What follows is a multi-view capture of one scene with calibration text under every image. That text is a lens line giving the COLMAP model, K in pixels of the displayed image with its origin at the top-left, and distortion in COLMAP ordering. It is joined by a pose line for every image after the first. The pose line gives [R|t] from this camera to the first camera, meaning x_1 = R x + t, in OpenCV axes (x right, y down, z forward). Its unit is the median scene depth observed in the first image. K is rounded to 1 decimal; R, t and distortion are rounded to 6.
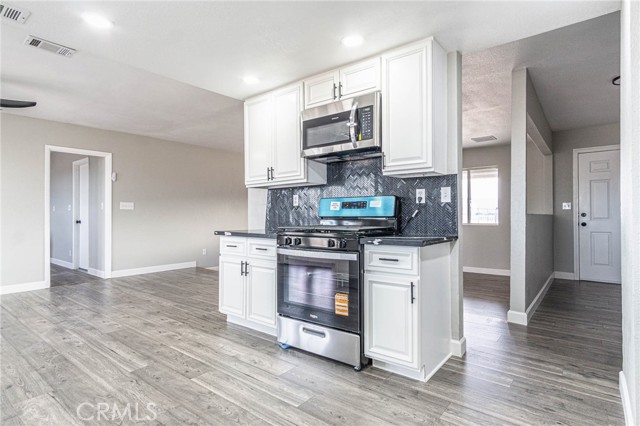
lens RADIAL K [[337.9, 0, 314.6], [0, 337.9, 211.5], [0, 0, 1]] dist [0.002825, 0.001297]
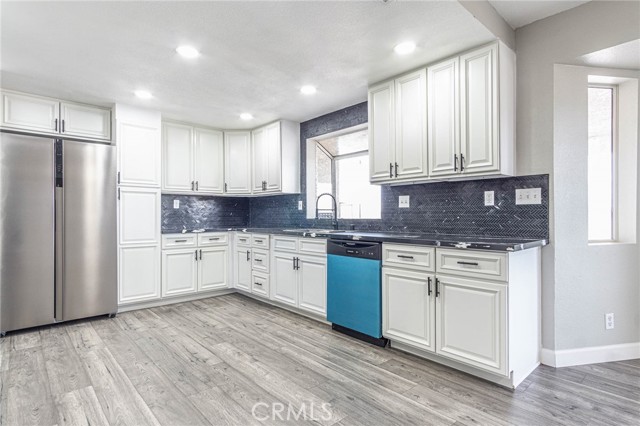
lens RADIAL K [[337.6, 0, 320.0], [0, 337.6, 213.0], [0, 0, 1]] dist [0.005928, 0.001220]
pose [[-0.987792, 0.004865, 0.155701, -0.661981], [0.002412, 0.999870, -0.015942, 0.012362], [-0.155759, -0.015372, -0.987676, 1.346340]]
